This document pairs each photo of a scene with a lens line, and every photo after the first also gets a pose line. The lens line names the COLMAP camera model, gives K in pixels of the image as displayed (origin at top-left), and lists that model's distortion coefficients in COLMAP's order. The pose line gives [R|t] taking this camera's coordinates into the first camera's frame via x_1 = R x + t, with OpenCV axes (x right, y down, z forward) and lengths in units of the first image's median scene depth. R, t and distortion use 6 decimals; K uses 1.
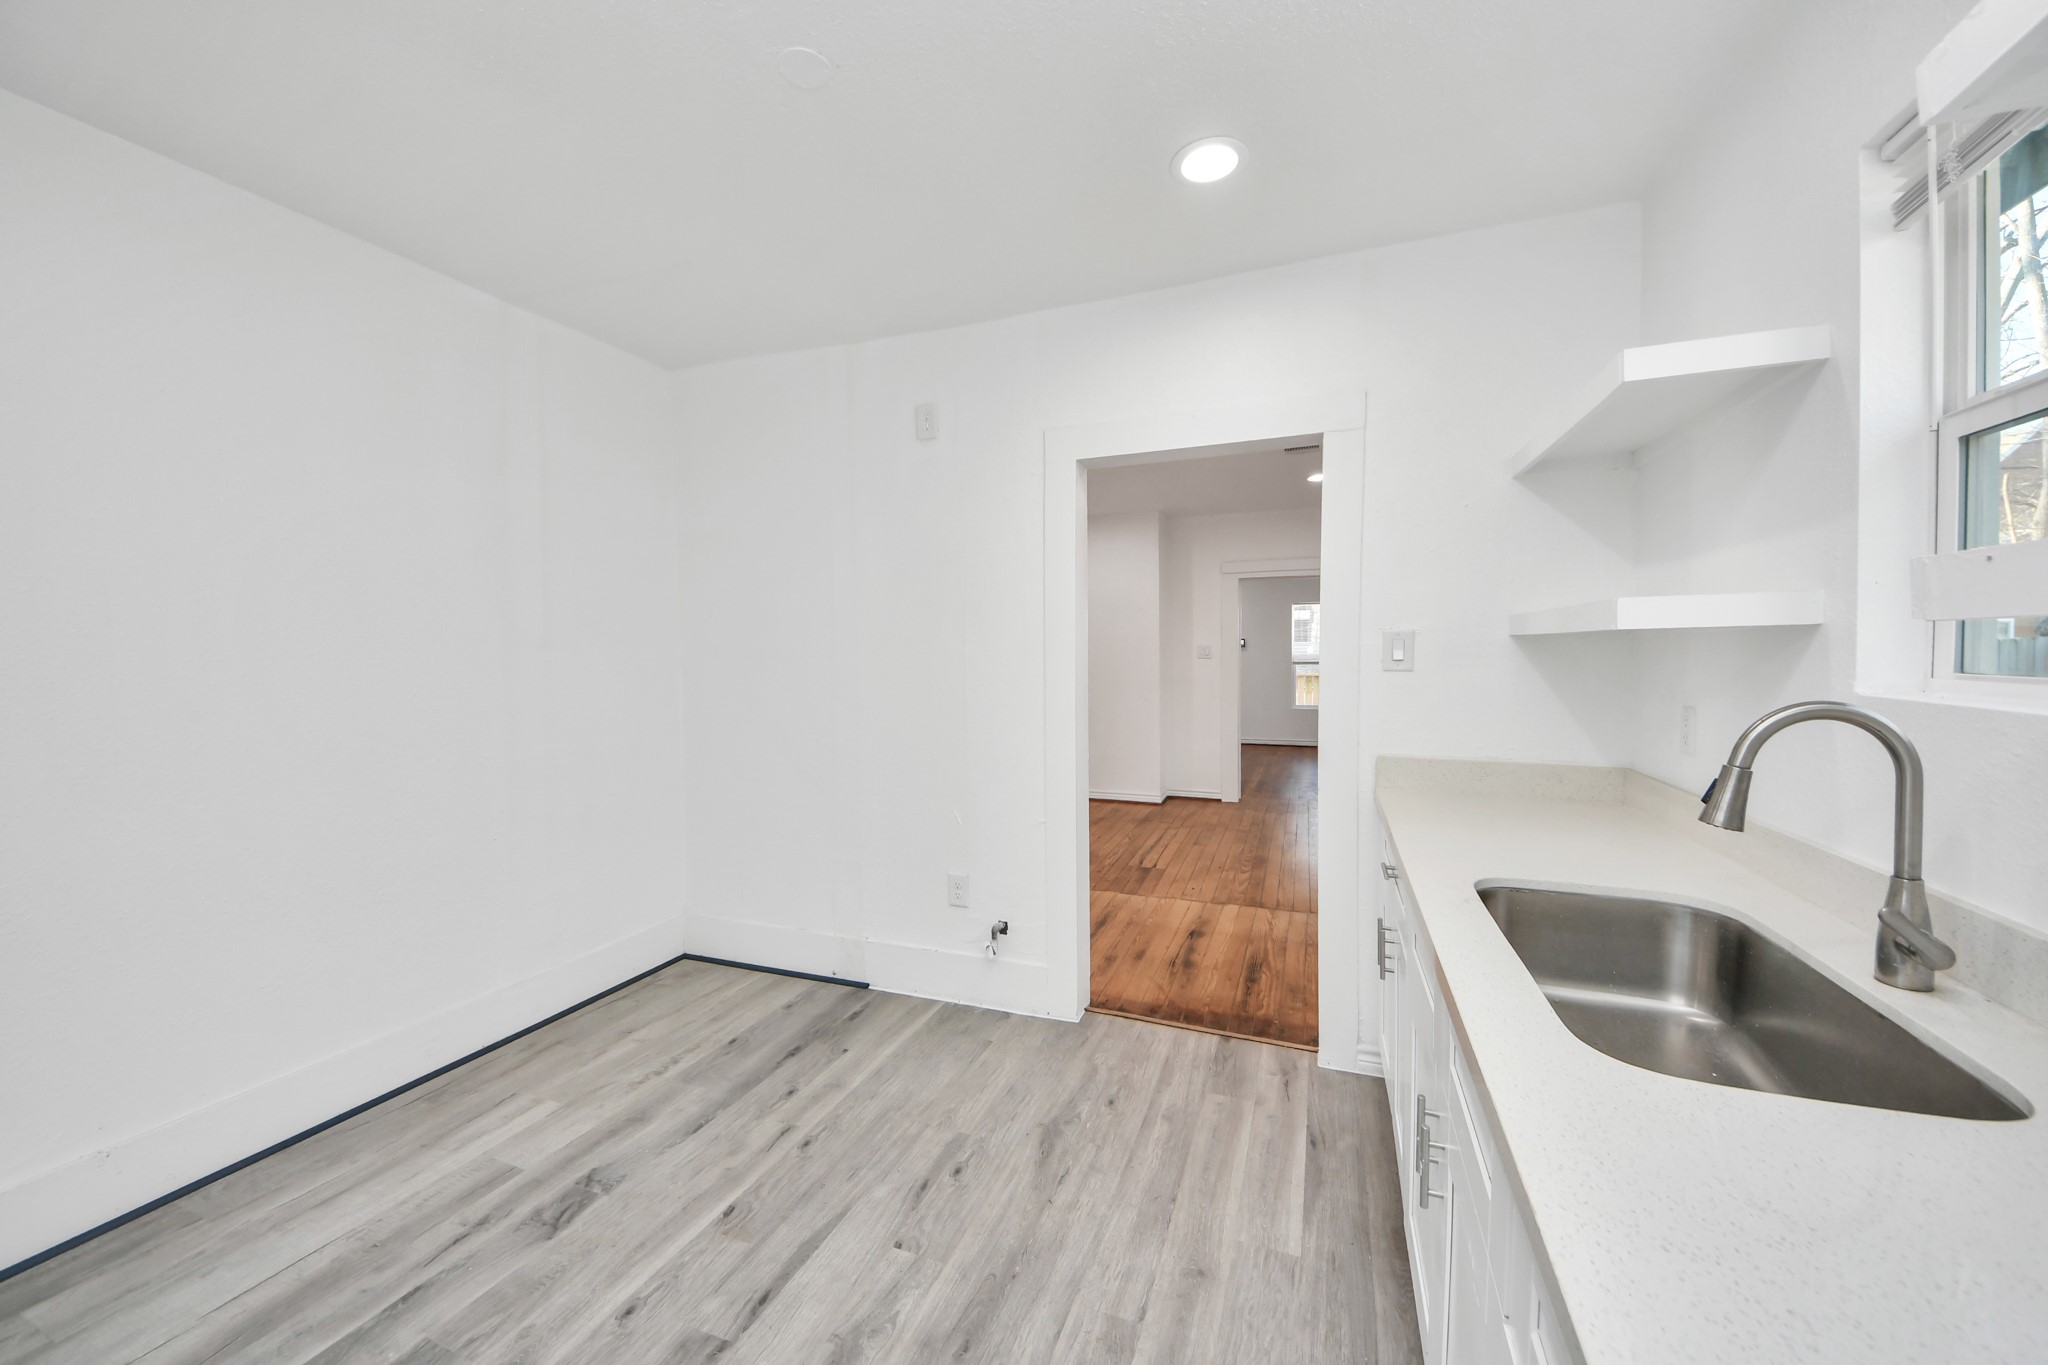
lens RADIAL K [[768.0, 0, 1024.0], [0, 768.0, 682.5], [0, 0, 1]] dist [0.081007, -0.038965]
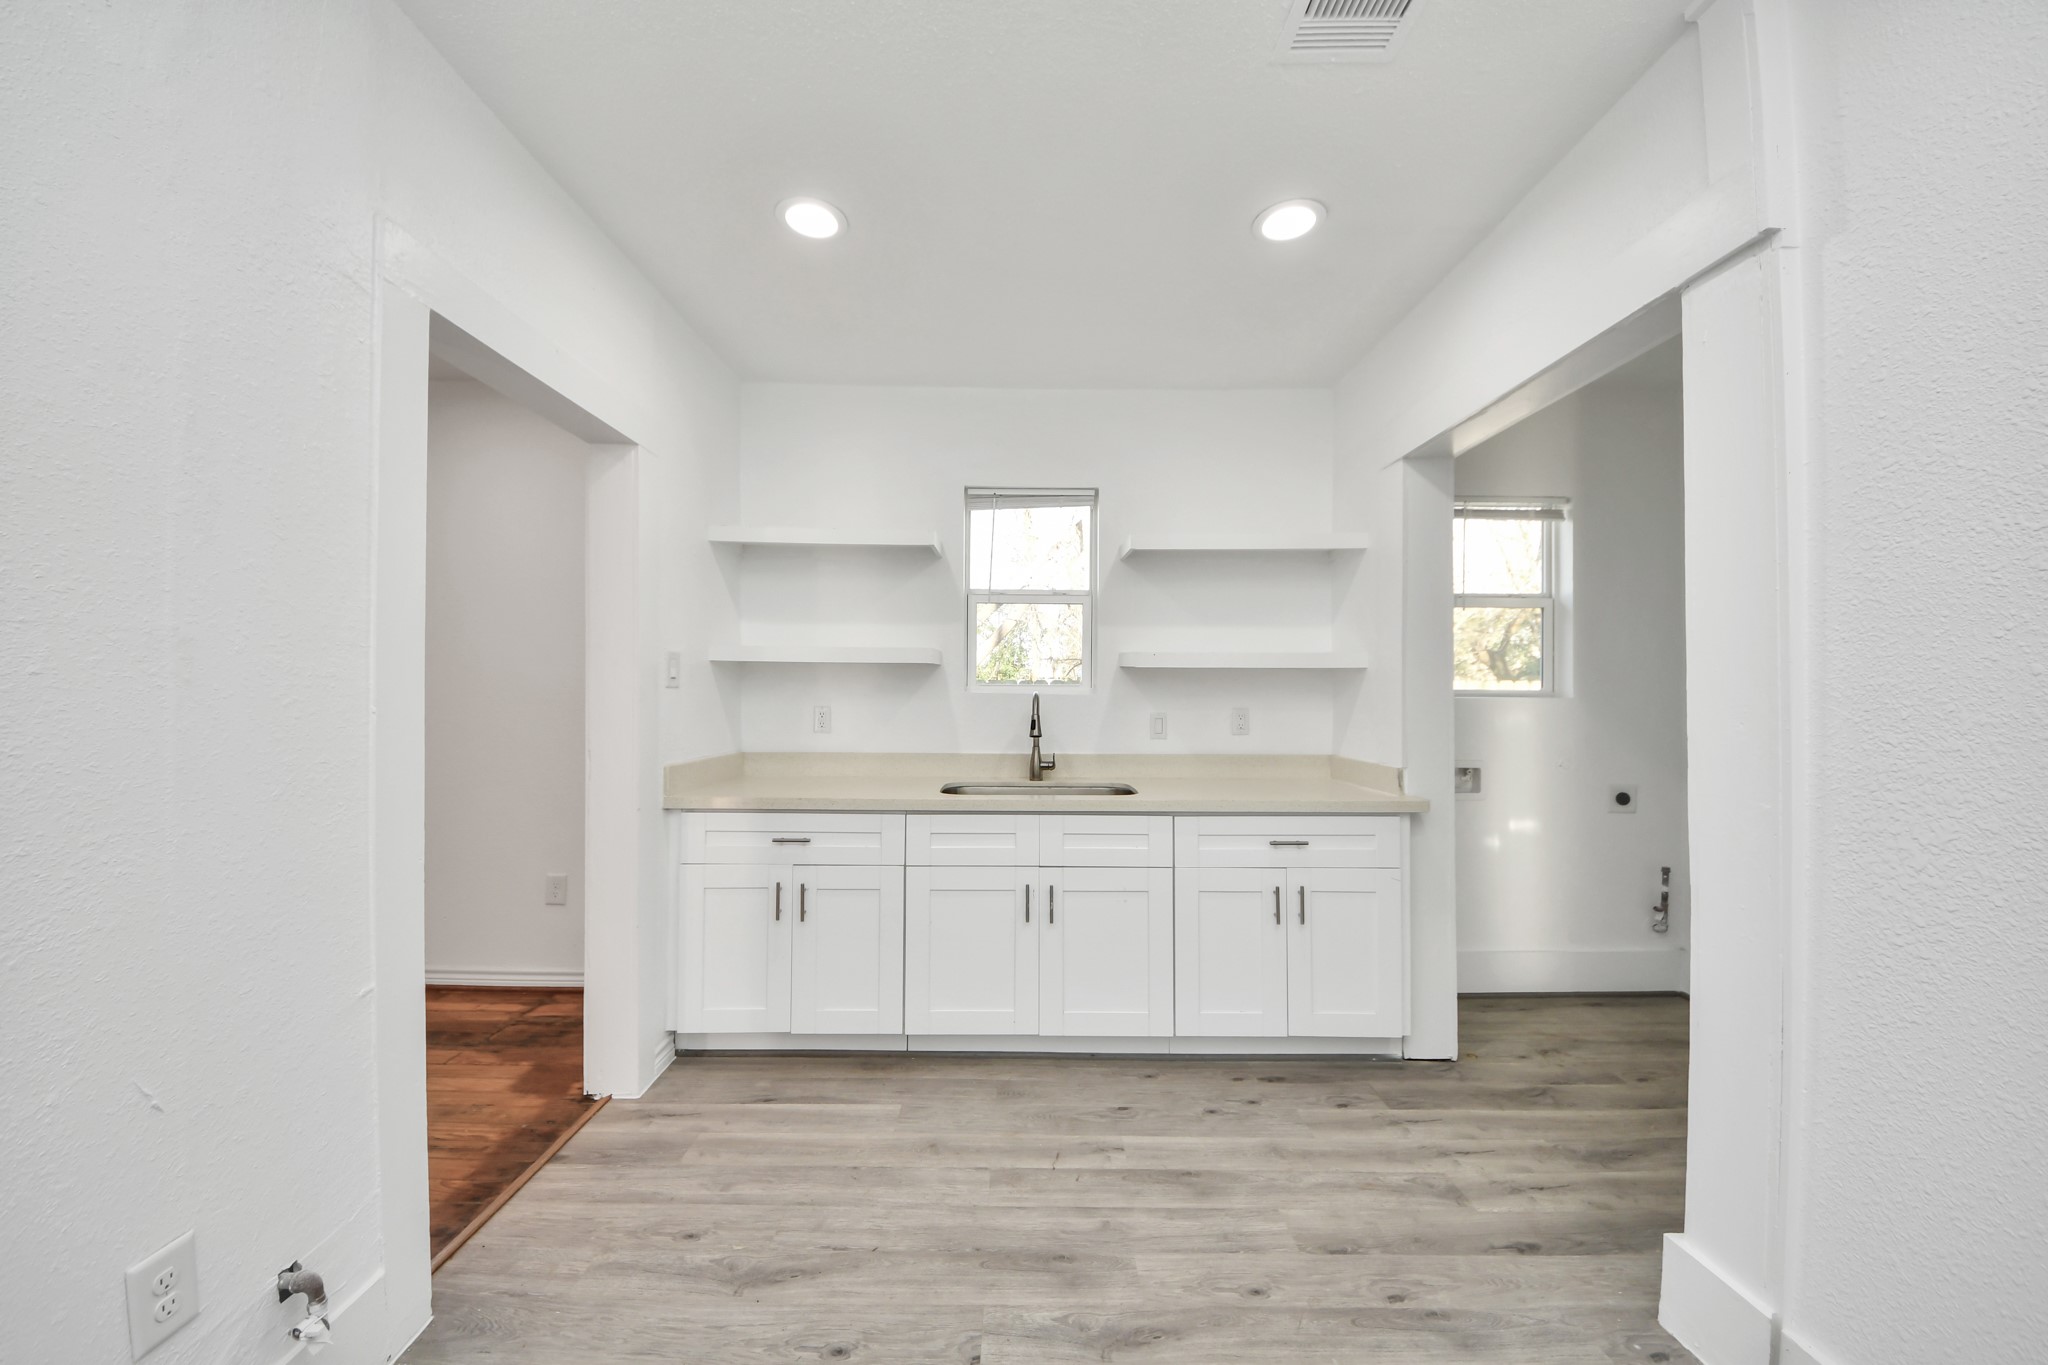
lens RADIAL K [[768.0, 0, 1024.0], [0, 768.0, 682.5], [0, 0, 1]] dist [0.081007, -0.038965]
pose [[-0.390930, 0.023098, 0.920130, -0.864113], [0.037996, 0.999238, -0.008941, 0.006672], [-0.919636, 0.031466, -0.391510, 1.125790]]
